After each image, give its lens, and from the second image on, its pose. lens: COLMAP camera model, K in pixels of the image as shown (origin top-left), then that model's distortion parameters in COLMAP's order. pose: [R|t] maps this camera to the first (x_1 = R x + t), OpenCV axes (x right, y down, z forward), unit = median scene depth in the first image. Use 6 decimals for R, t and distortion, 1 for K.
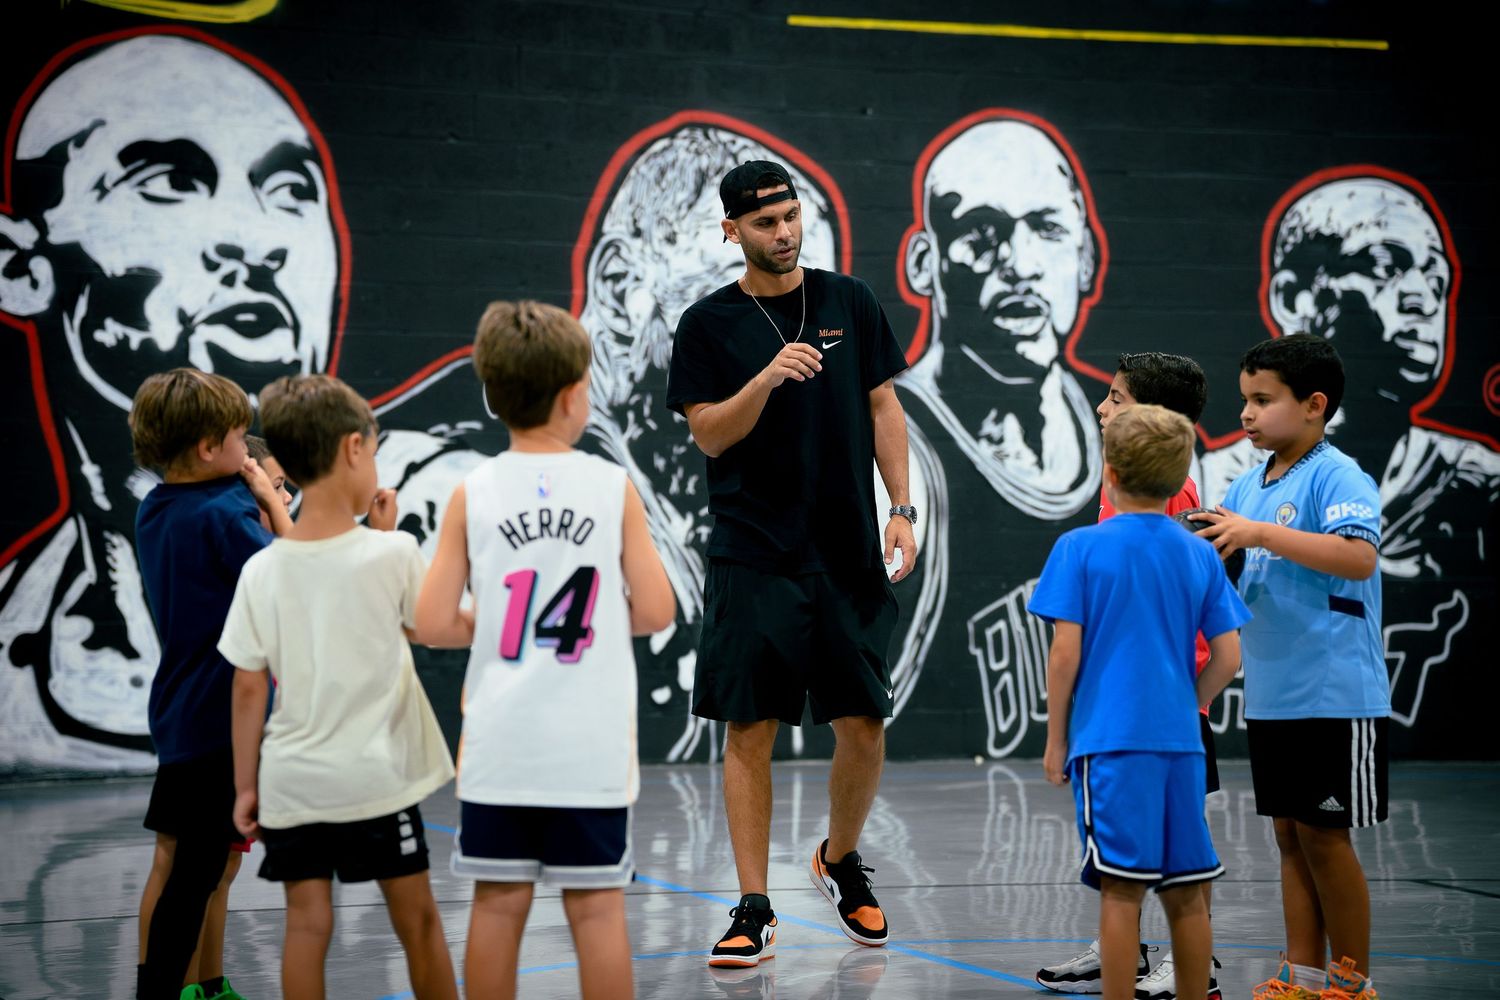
lens RADIAL K [[4065.7, 0, 751.6], [0, 4065.7, 504.8], [0, 0, 1]] dist [0.726406, 0.000000]
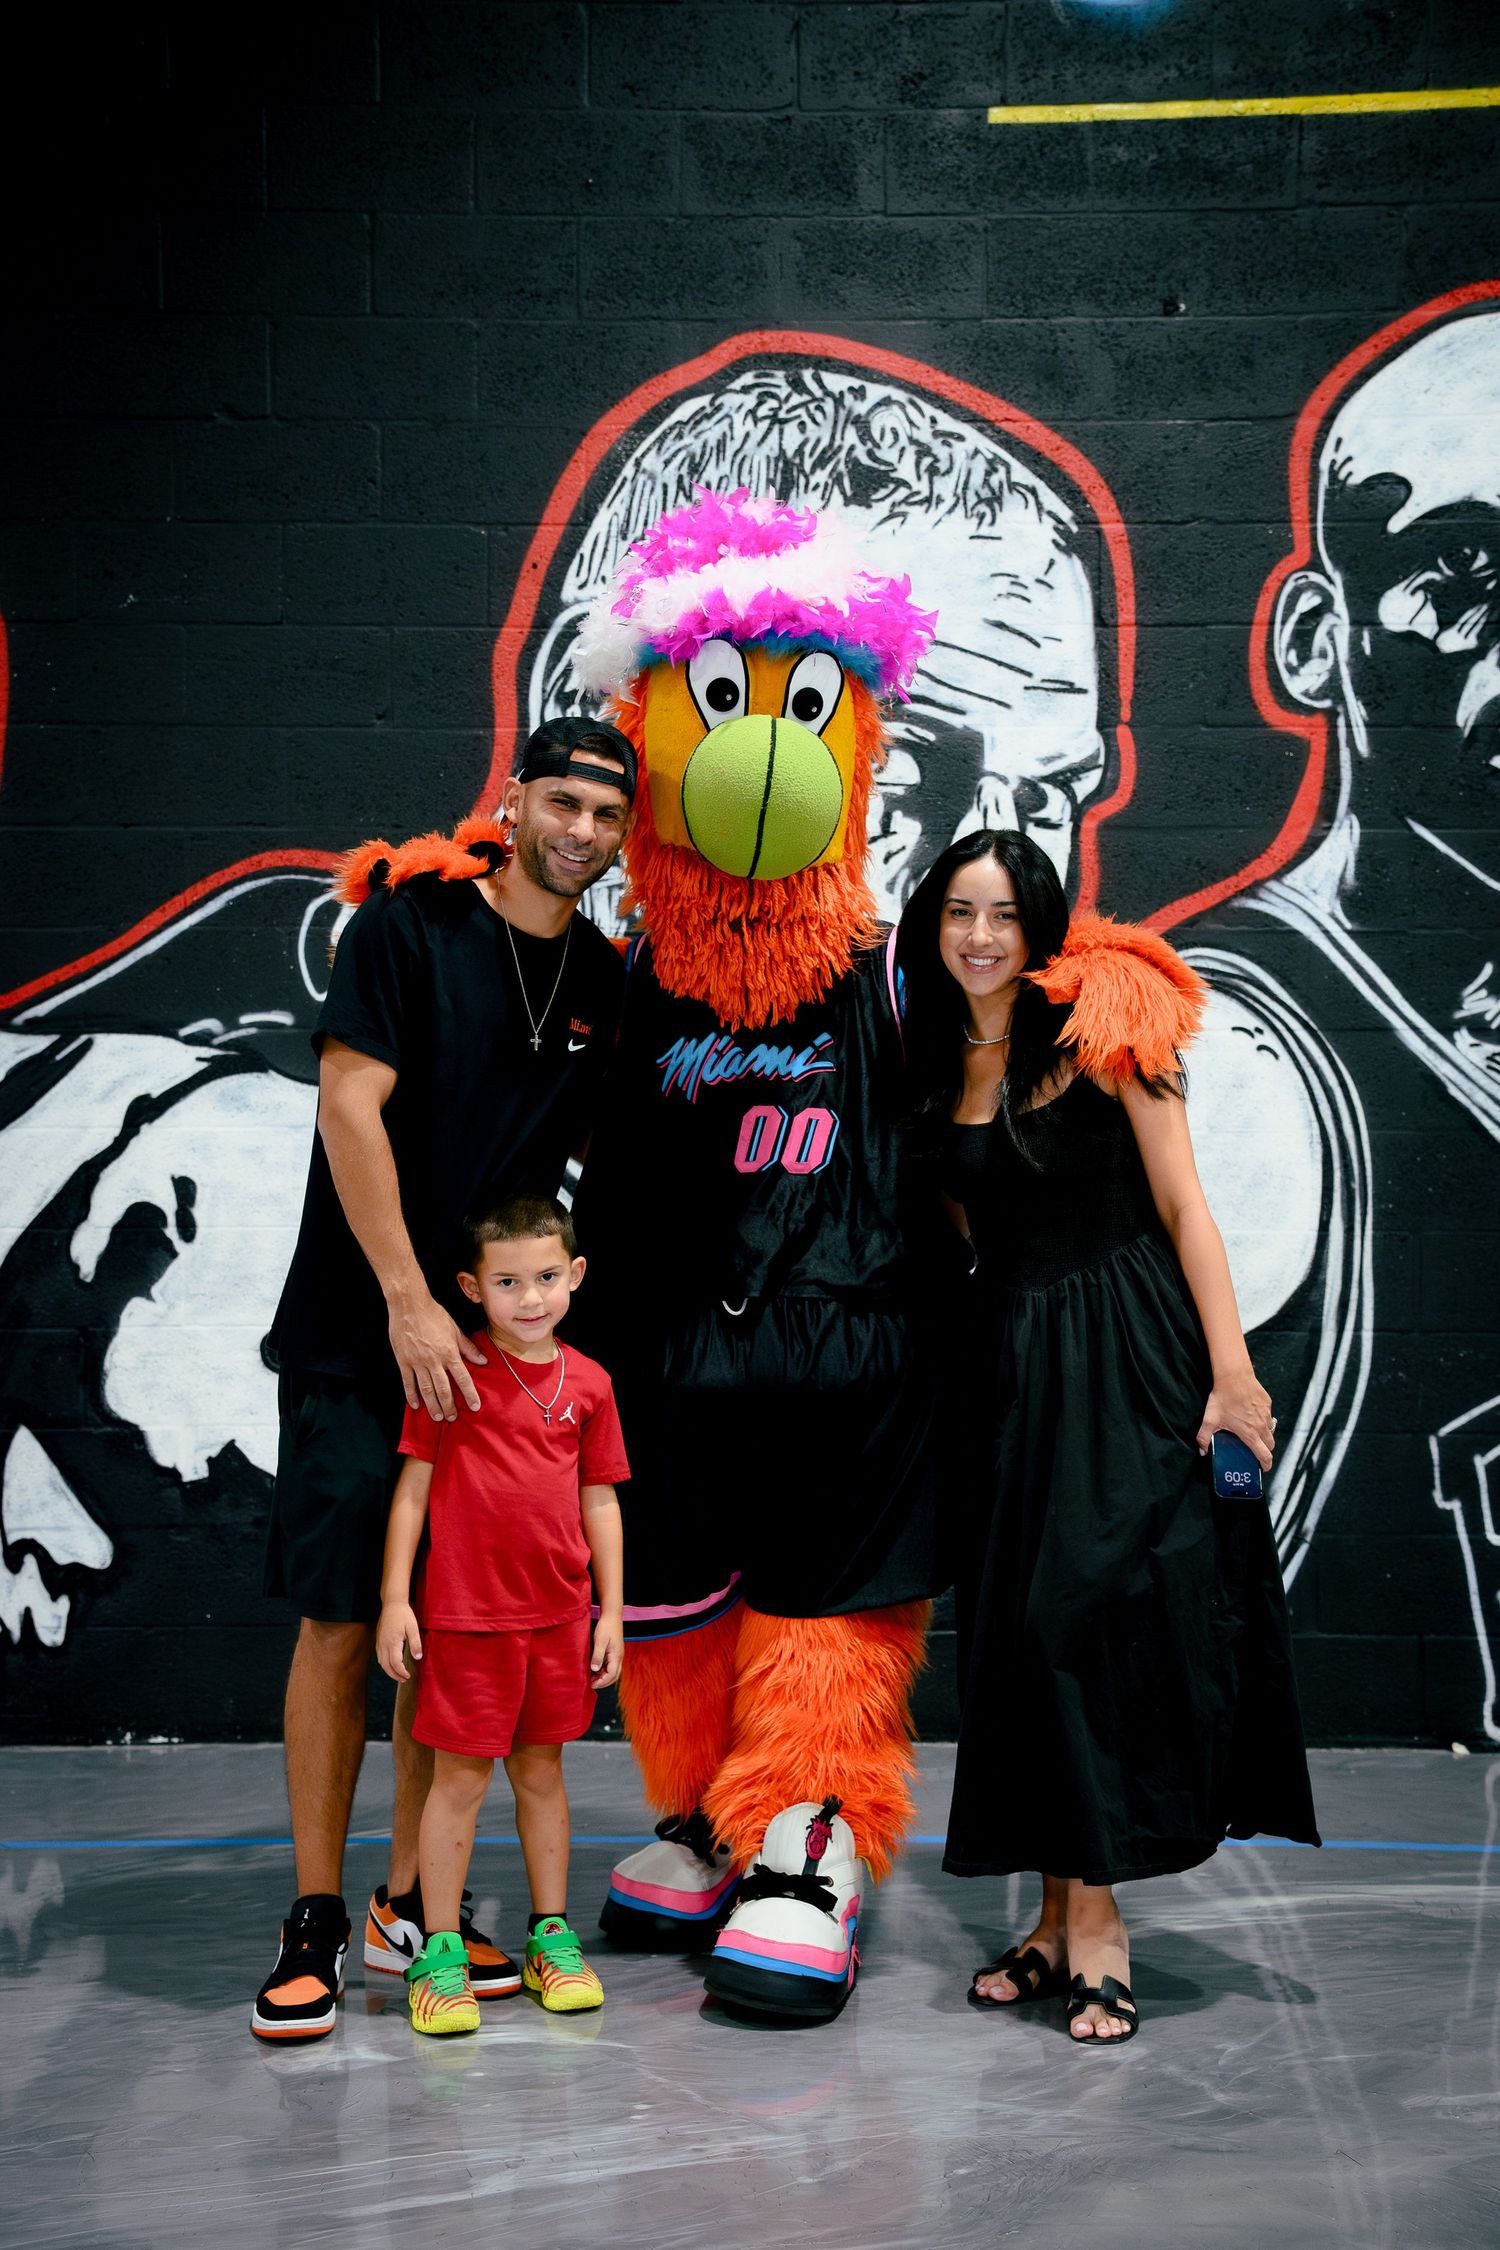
lens RADIAL K [[3185.7, 0, 748.2], [0, 3185.7, 1122.2], [0, 0, 1]] dist [0.154764, 0.000000]
pose [[0.990861, -0.007290, 0.134691, -0.067573], [0.009388, 0.999844, -0.014947, -0.001272], [-0.134561, 0.016075, 0.990775, 0.658177]]
